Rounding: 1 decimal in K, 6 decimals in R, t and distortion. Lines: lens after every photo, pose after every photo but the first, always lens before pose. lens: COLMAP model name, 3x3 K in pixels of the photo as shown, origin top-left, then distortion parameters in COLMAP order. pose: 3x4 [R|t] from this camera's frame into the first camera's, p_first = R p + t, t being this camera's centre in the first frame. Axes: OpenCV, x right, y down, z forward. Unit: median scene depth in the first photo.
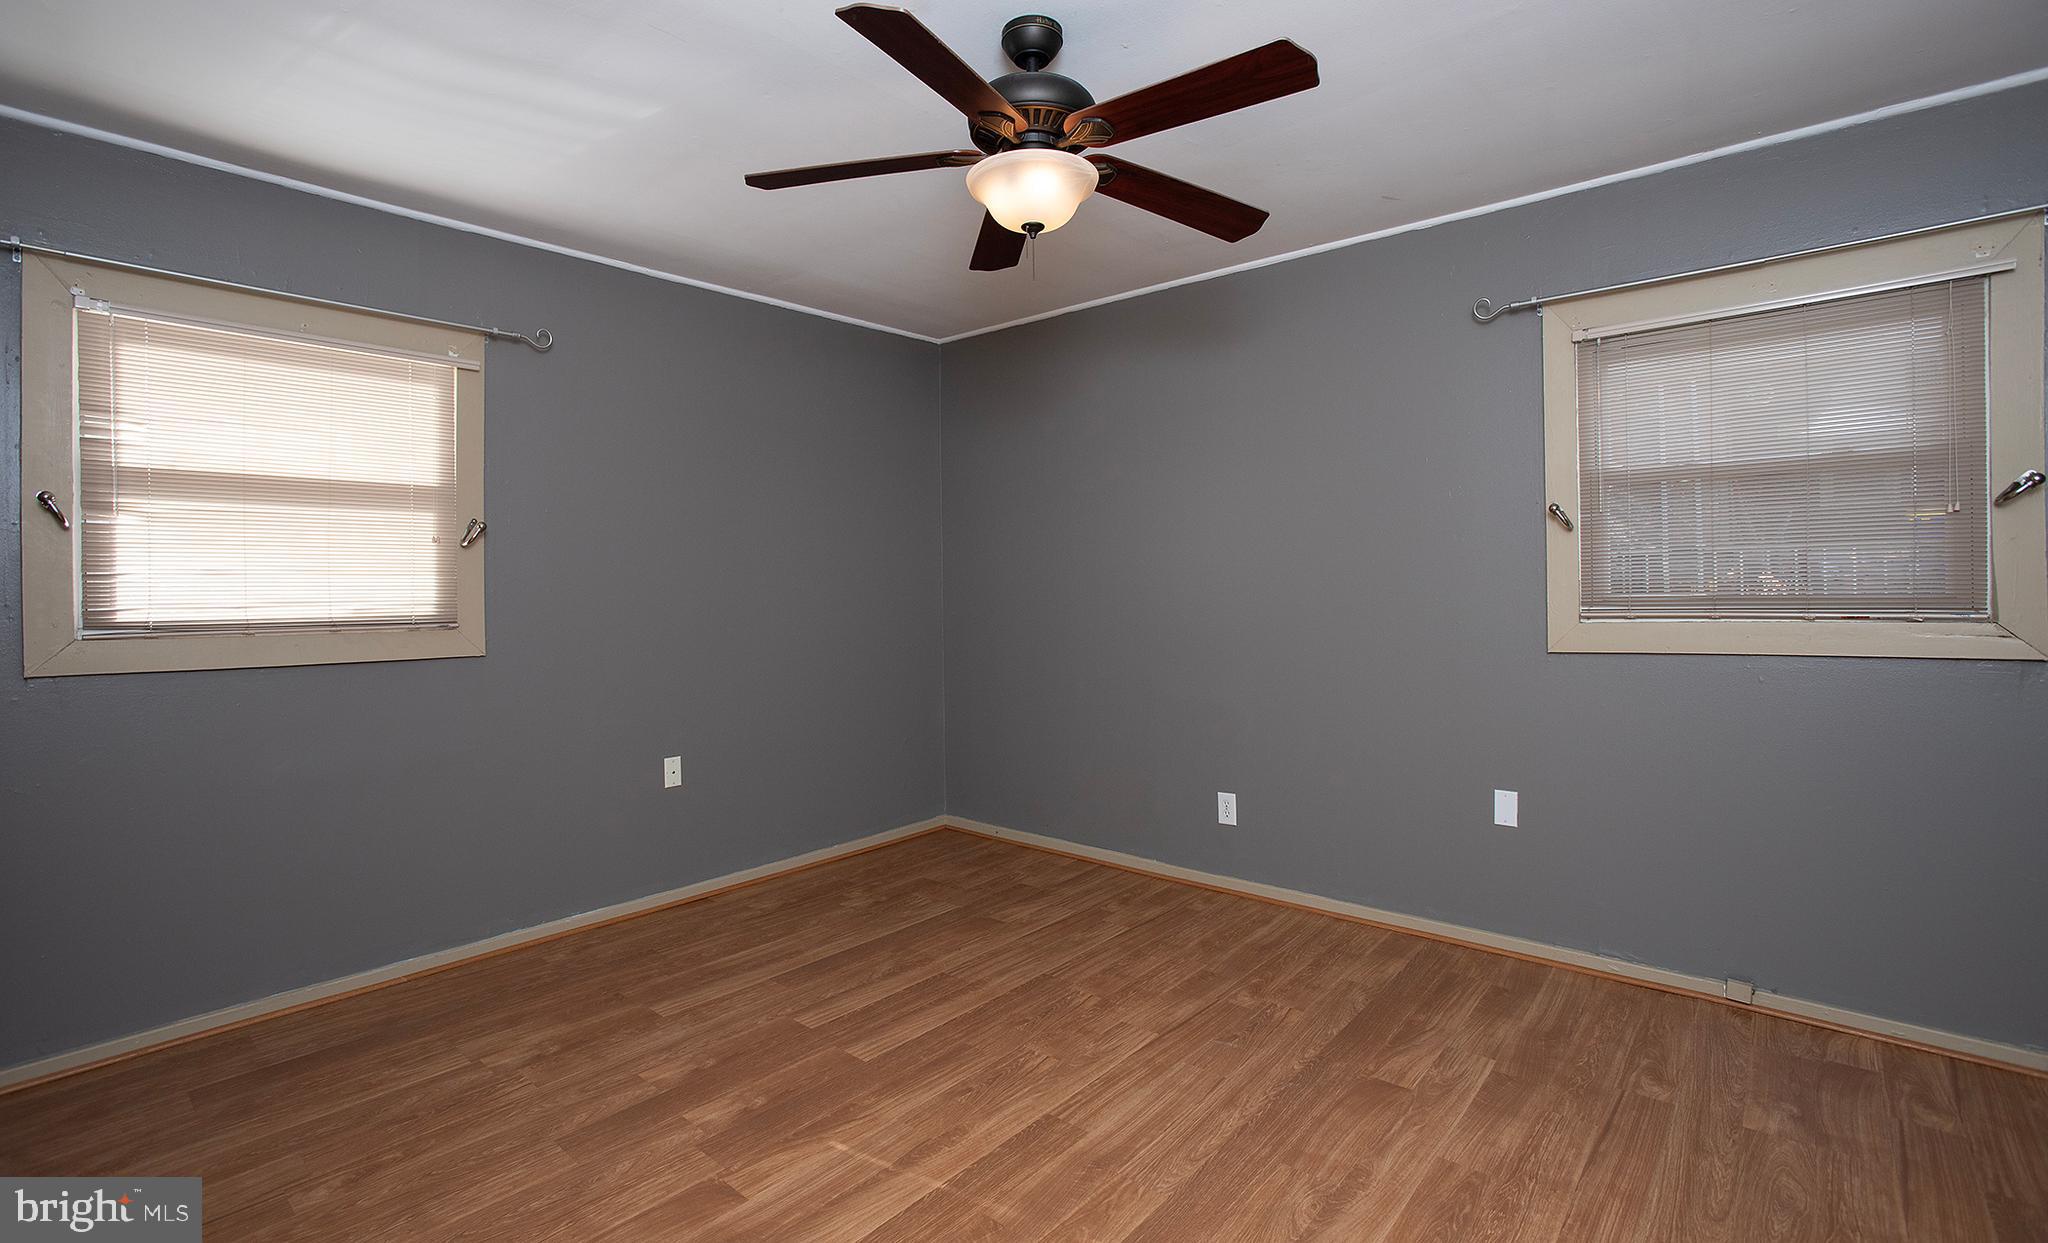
lens RADIAL K [[940.8, 0, 1007.8], [0, 940.8, 590.4], [0, 0, 1]] dist [-0.067458, 0.026491]
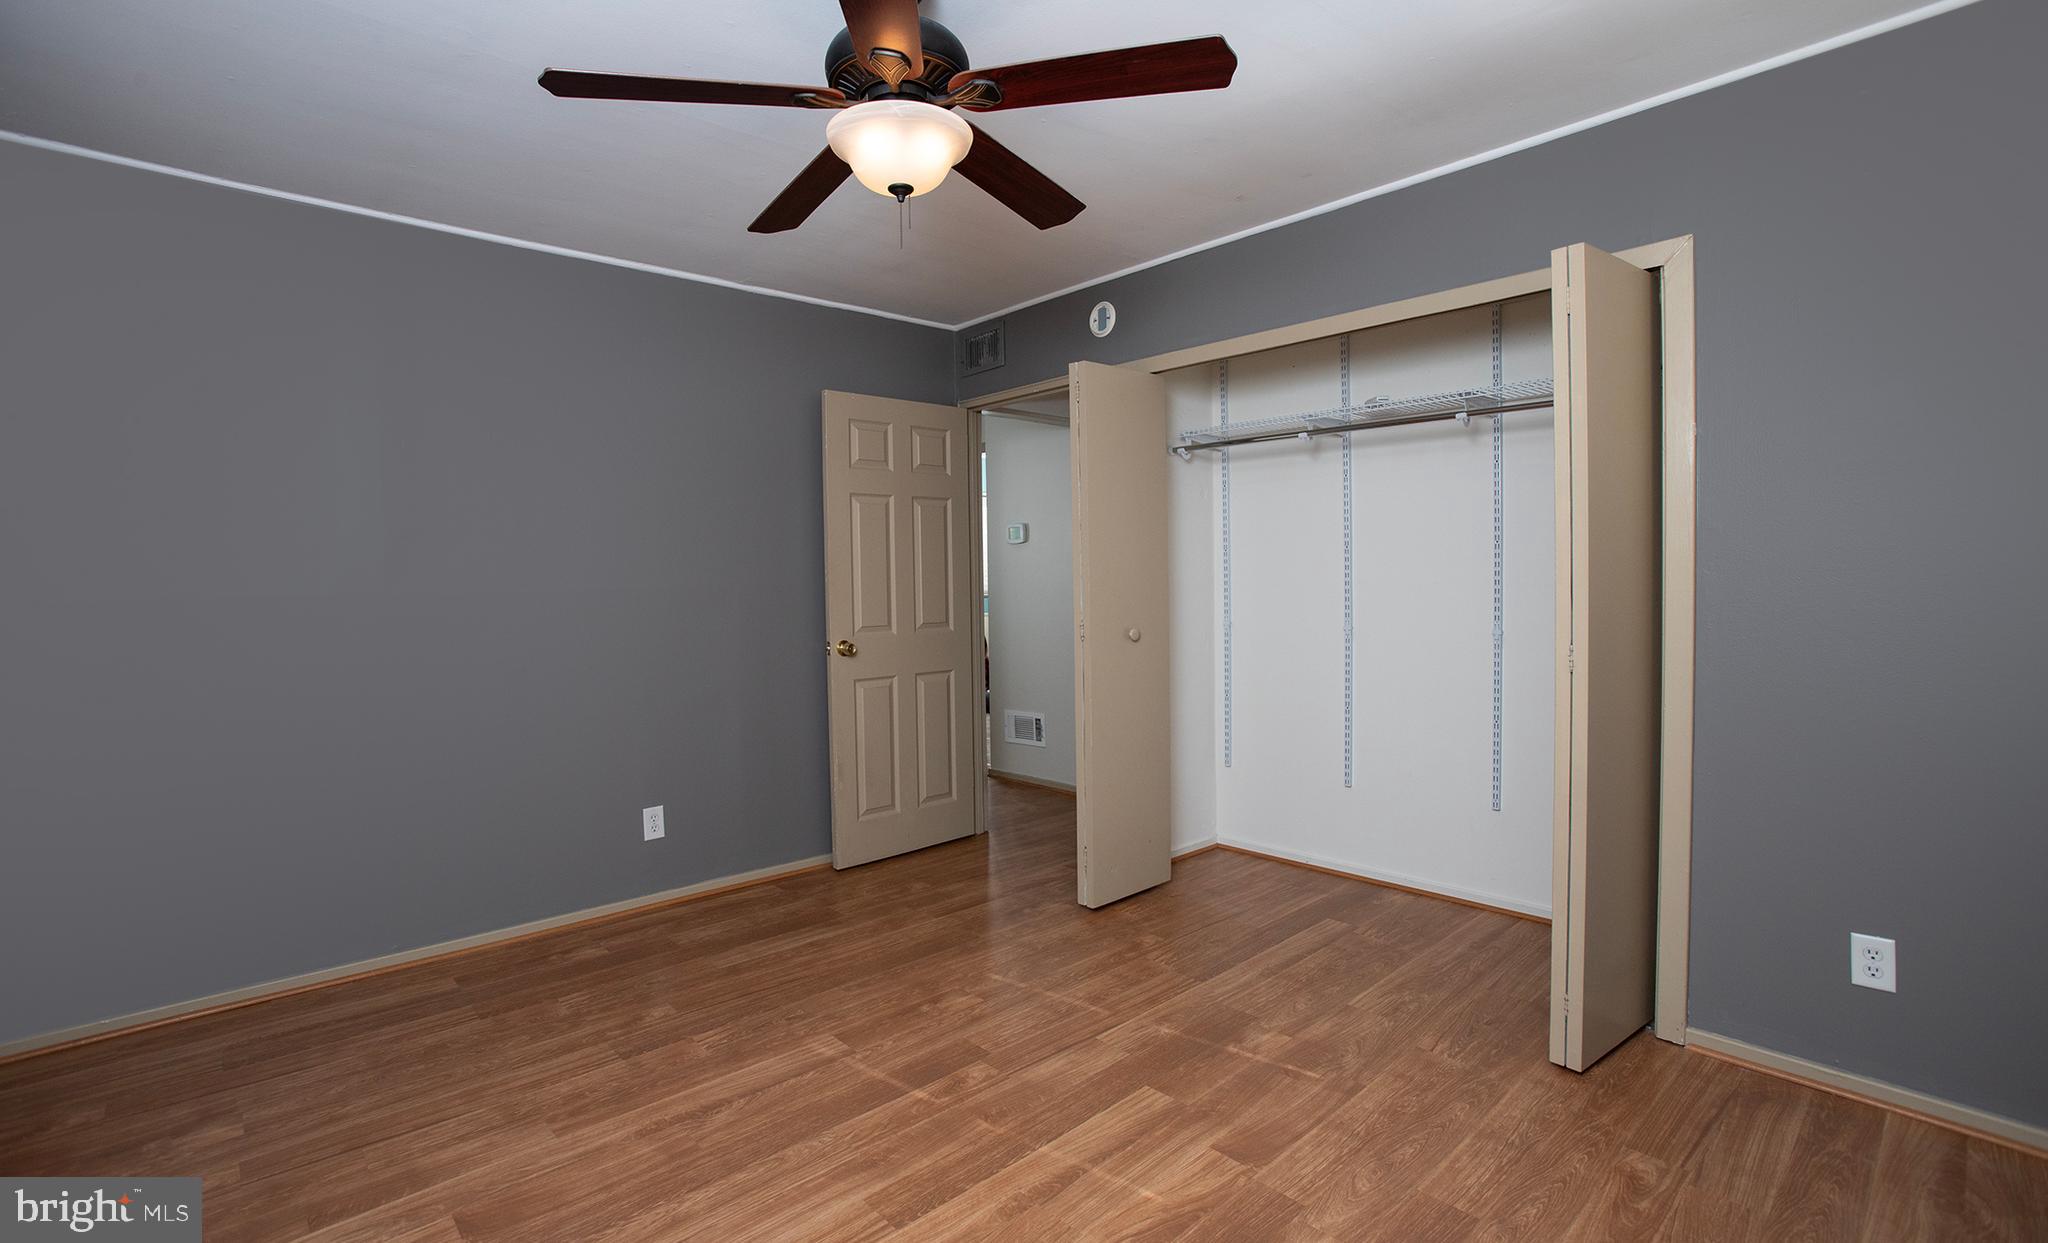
lens RADIAL K [[940.8, 0, 1007.8], [0, 940.8, 590.4], [0, 0, 1]] dist [-0.067458, 0.026491]
pose [[-0.992760, 0.023650, 0.117763, -0.152028], [0.025777, 0.999530, 0.016573, -0.010428], [-0.117316, 0.019488, -0.992903, 1.661854]]
